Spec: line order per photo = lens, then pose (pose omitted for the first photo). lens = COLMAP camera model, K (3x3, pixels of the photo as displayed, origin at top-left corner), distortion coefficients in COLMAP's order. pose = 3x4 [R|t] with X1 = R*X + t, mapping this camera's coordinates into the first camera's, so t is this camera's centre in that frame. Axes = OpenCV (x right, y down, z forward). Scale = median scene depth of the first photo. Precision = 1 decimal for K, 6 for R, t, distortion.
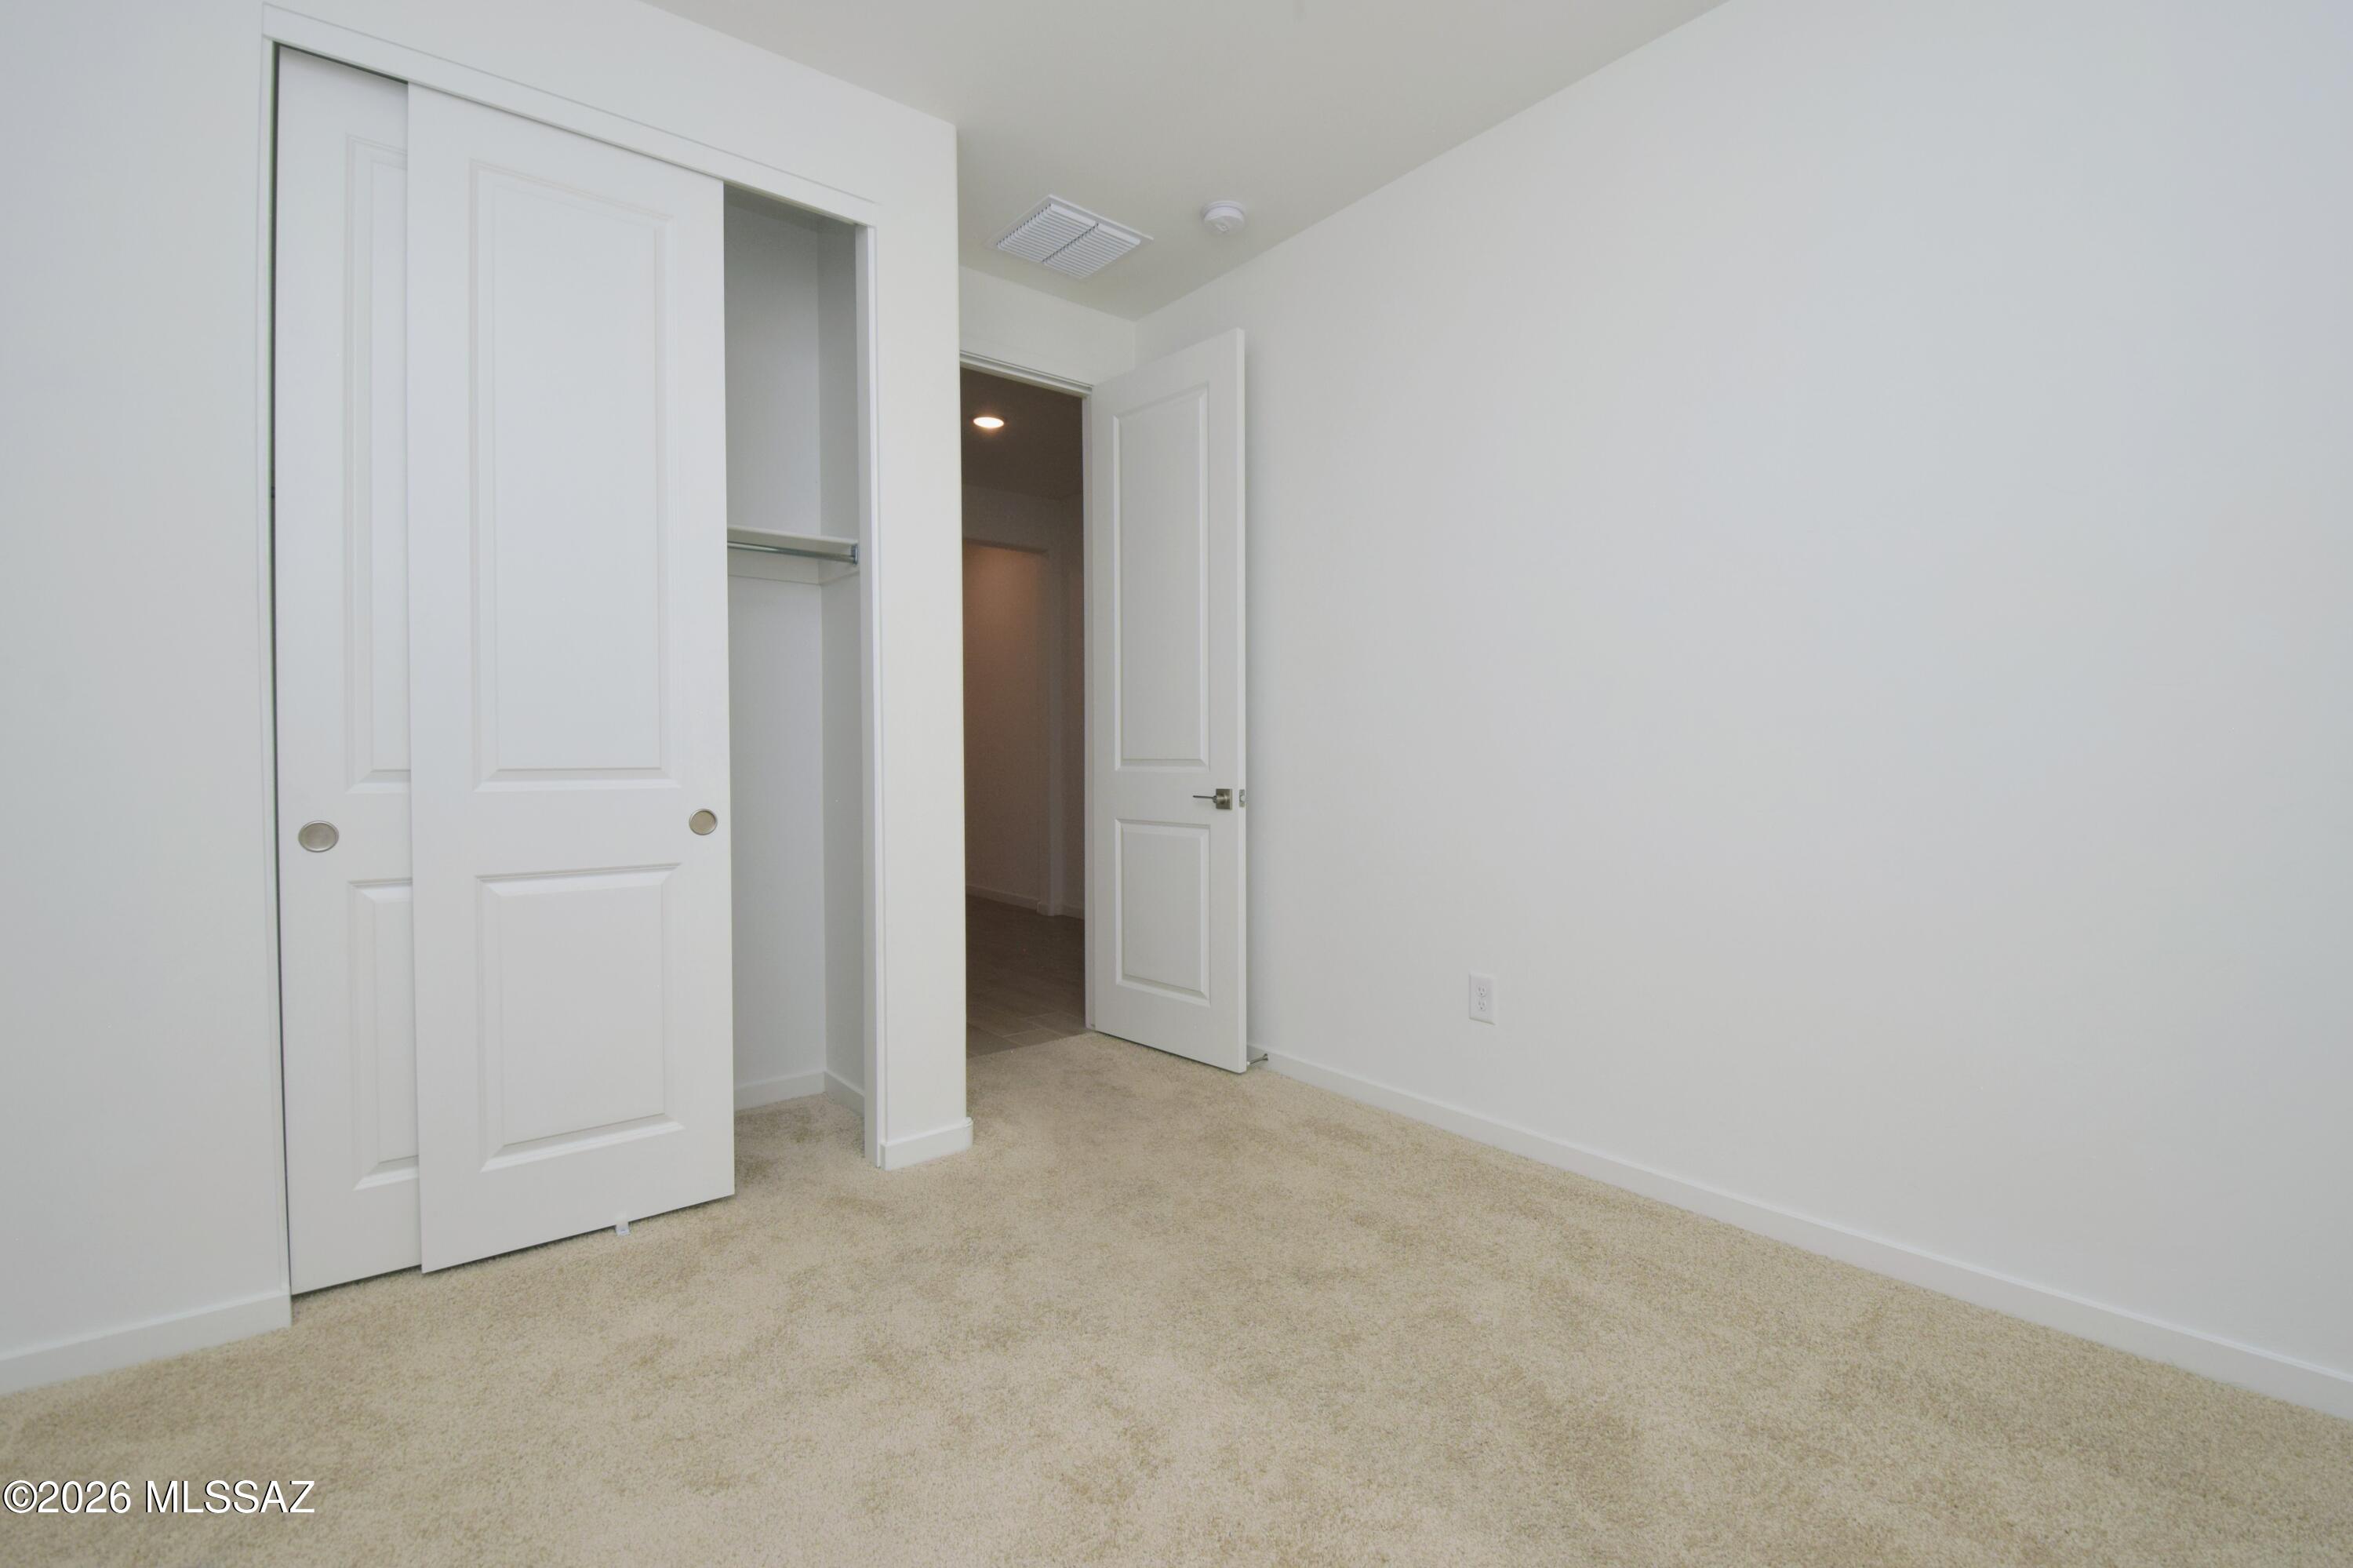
lens RADIAL K [[1069.4, 0, 1174.8], [0, 1069.4, 742.6], [0, 0, 1]] dist [0.000011, -0.000045]
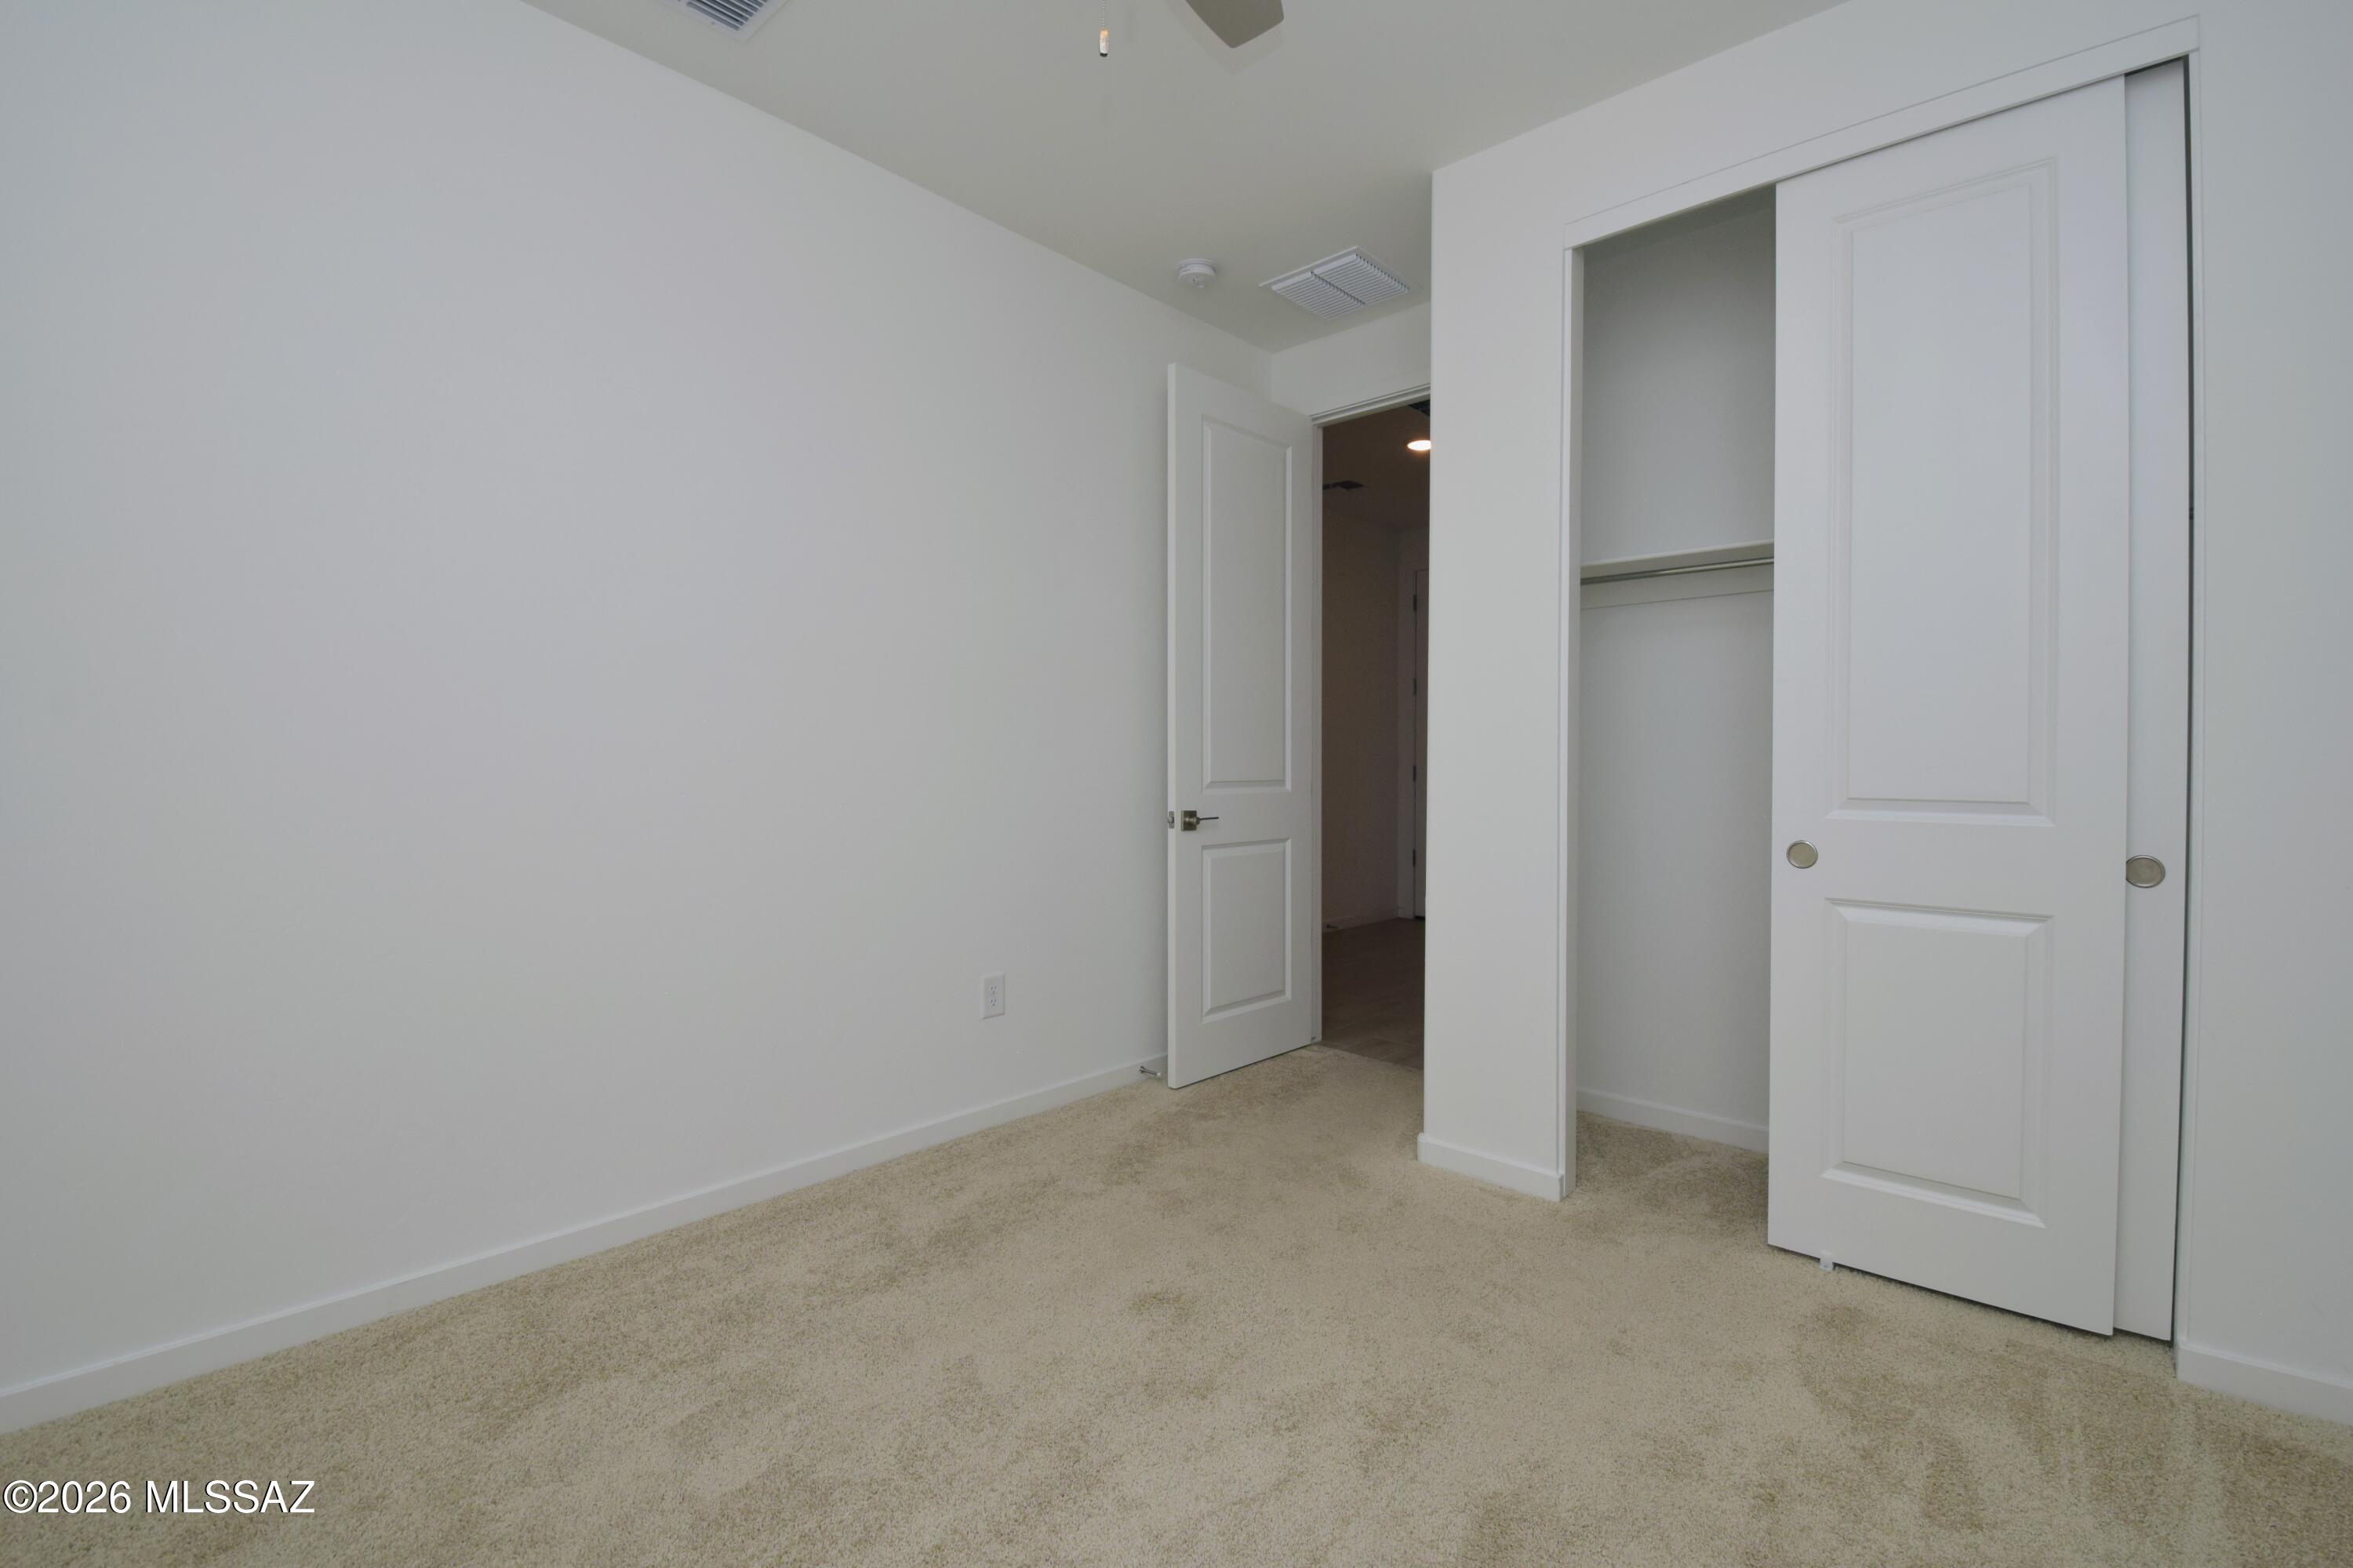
lens RADIAL K [[1043.4, 0, 1195.5], [0, 1043.4, 775.4], [0, 0, 1]] dist [0.013422, -0.022188]
pose [[0.166166, 0.005887, -0.986080, 0.358242], [-0.004769, 0.999975, 0.005166, 0.001202], [0.986086, 0.003844, 0.166190, 0.287830]]
